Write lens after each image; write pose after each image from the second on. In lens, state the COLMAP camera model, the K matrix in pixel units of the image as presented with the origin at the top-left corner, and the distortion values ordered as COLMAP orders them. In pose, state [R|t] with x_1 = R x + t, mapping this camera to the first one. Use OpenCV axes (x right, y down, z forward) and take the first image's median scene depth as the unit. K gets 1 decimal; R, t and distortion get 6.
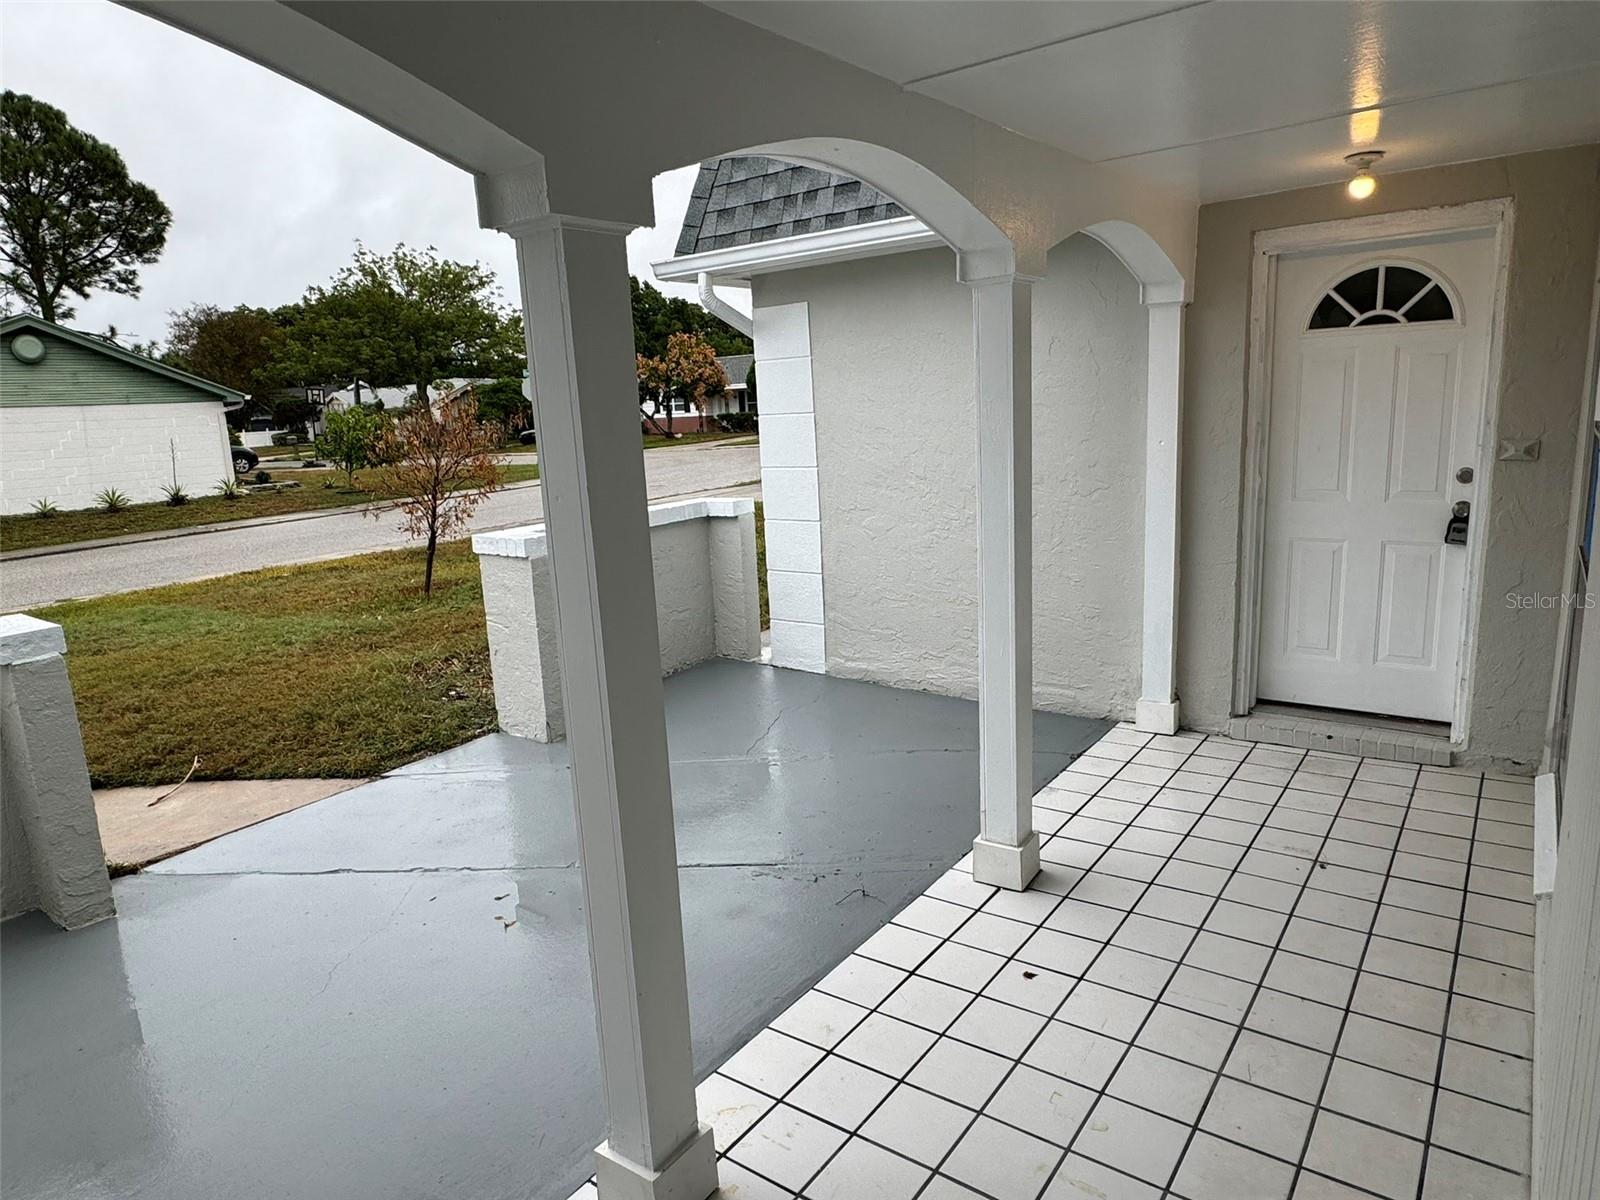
lens RADIAL K [[986.5, 0, 800.0], [0, 986.5, 600.0], [0, 0, 1]] dist [0.000561, 0.000919]
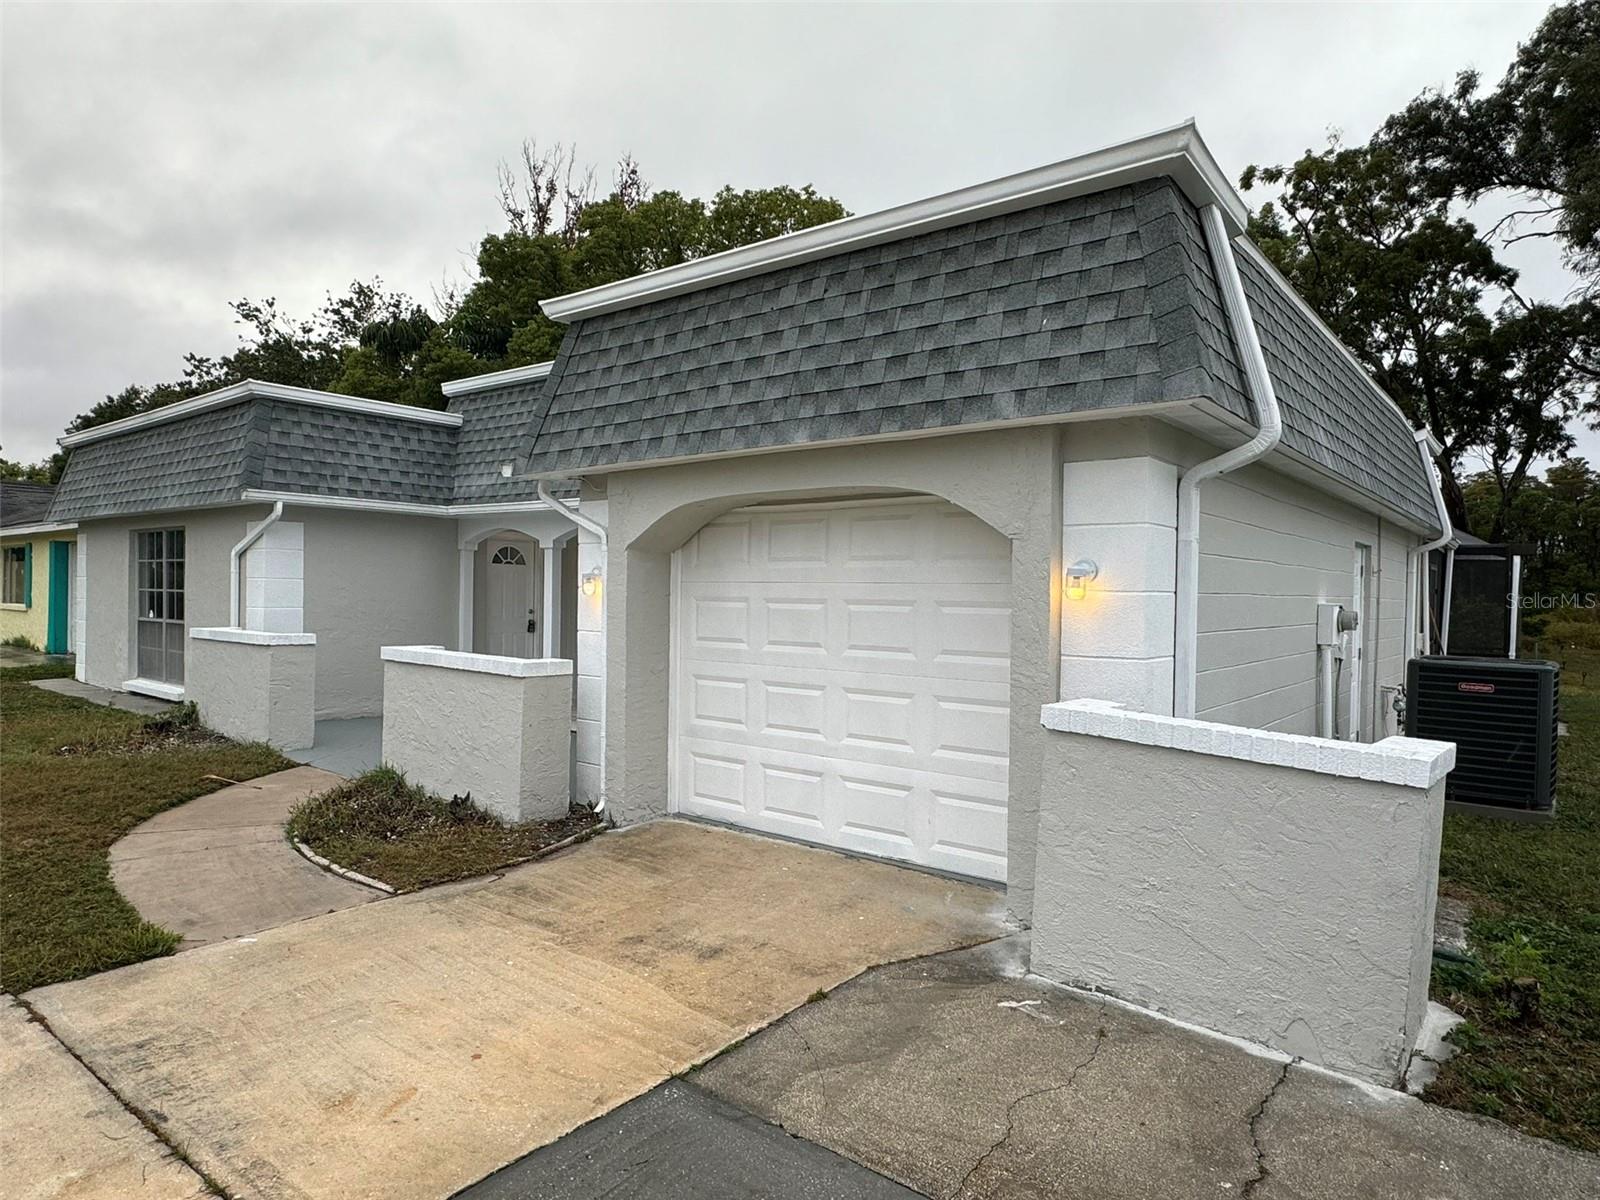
lens RADIAL K [[986.5, 0, 800.0], [0, 986.5, 600.0], [0, 0, 1]] dist [0.000561, 0.000919]
pose [[0.038536, 0.048410, 0.998084, -2.457946], [0.183388, 0.981518, -0.054687, 0.172288], [-0.982285, 0.185144, 0.028946, 0.016029]]
